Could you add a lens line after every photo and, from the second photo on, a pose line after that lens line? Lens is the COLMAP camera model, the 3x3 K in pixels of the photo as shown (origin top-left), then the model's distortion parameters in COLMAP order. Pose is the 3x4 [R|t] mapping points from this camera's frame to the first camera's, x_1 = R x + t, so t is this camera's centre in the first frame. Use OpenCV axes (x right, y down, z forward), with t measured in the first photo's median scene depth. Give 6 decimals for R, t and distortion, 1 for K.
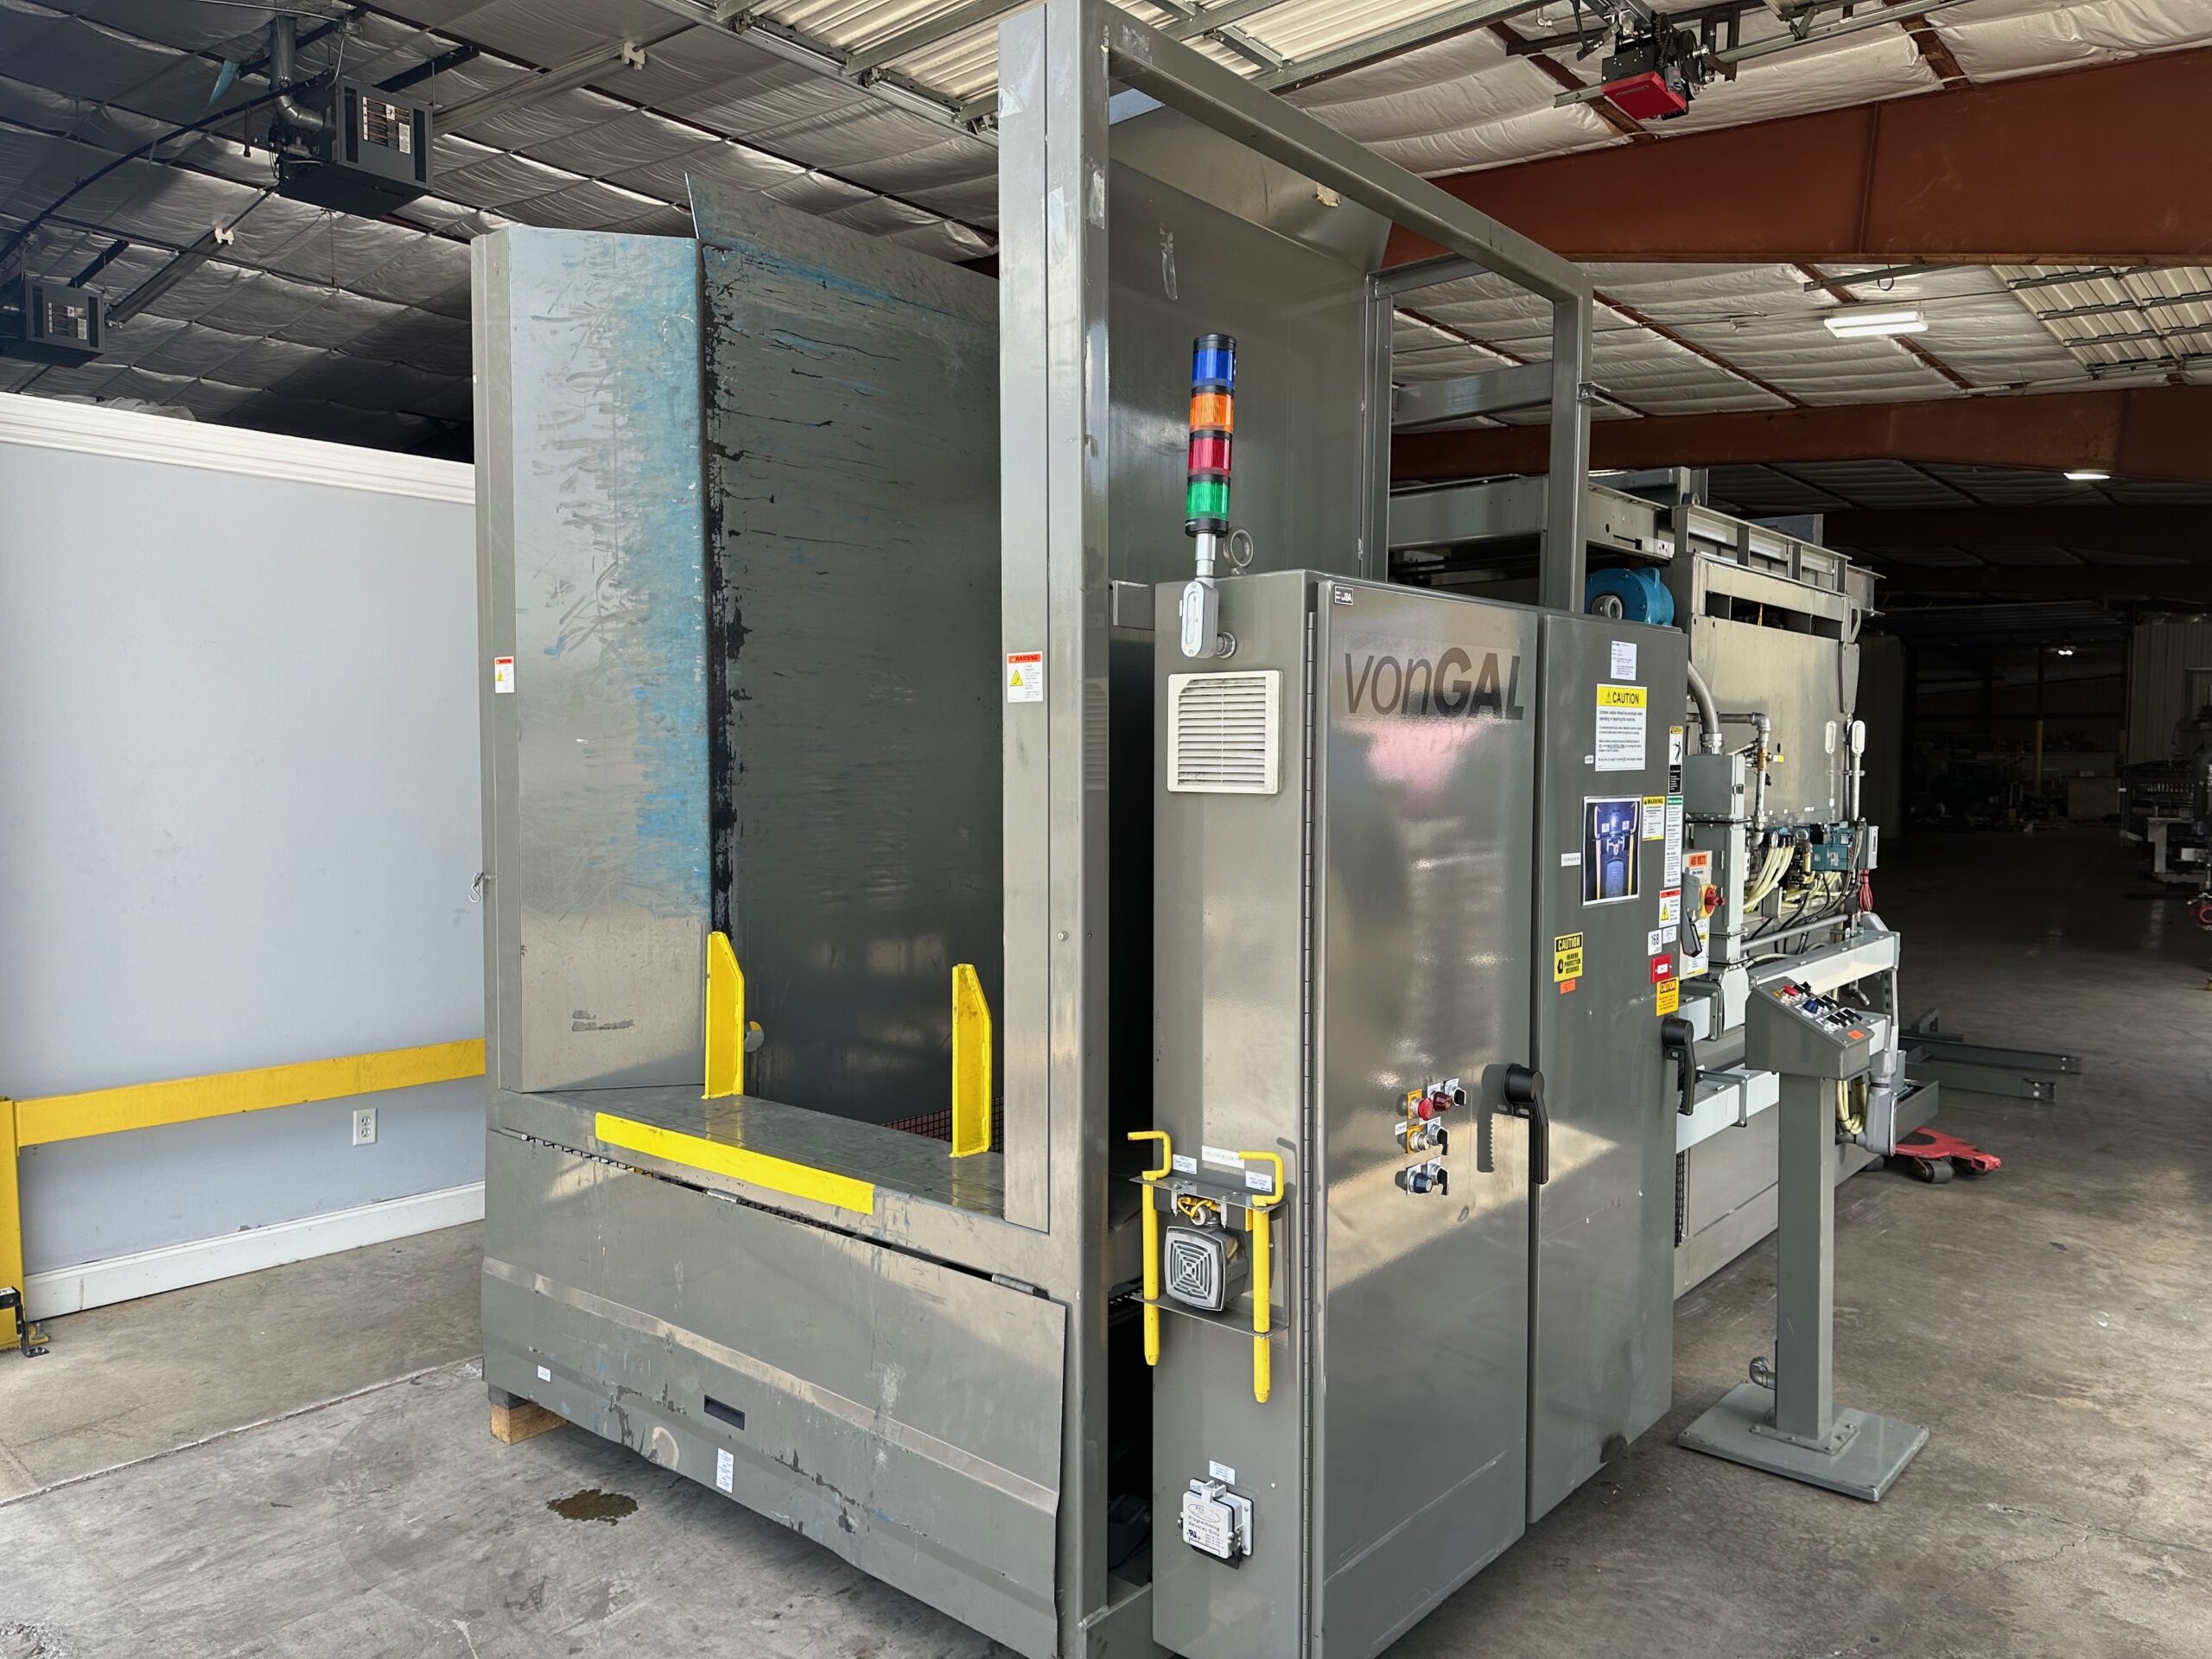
lens RADIAL K [[1554.8, 0, 1106.0], [0, 1554.8, 829.5], [0, 0, 1]] dist [0.159047, -0.236272]
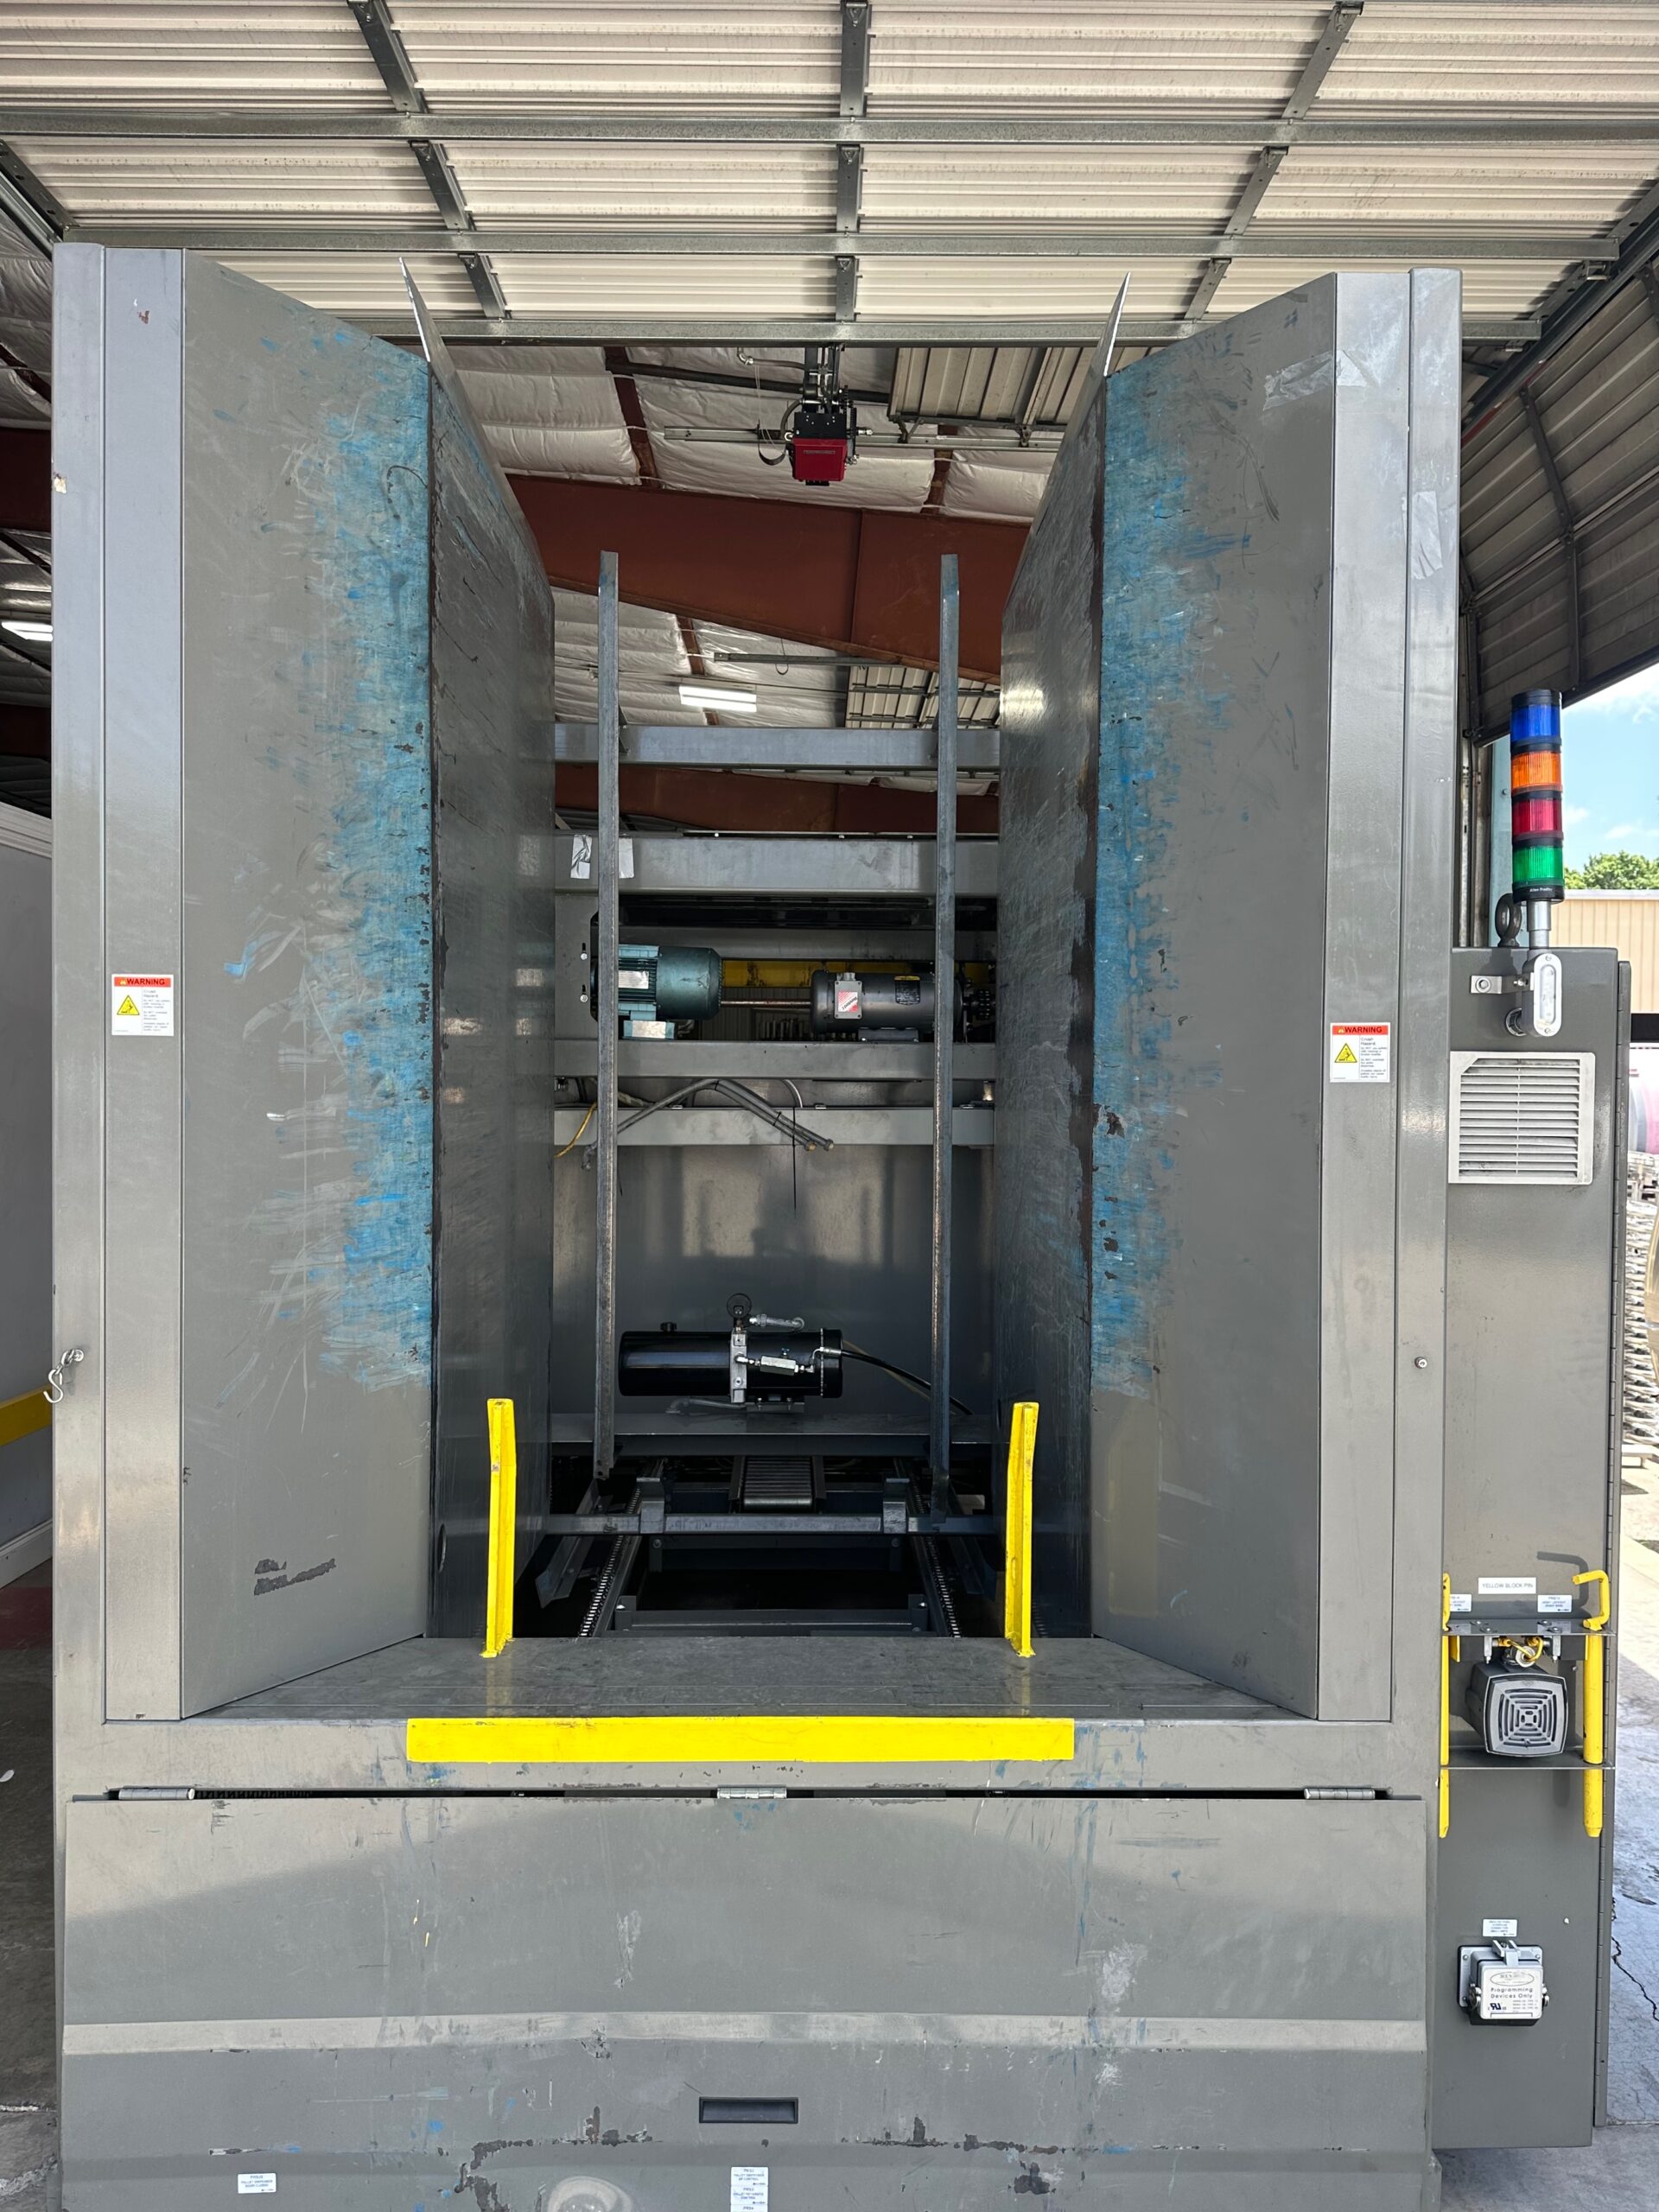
lens RADIAL K [[1580.1, 0, 829.5], [0, 1580.1, 1106.0], [0, 0, 1]] dist [0.082187, -0.105755]
pose [[0.743174, -0.009470, 0.669031, -0.697848], [0.025841, 0.999560, -0.014556, -0.054236], [-0.668599, 0.028106, 0.743092, 0.472565]]
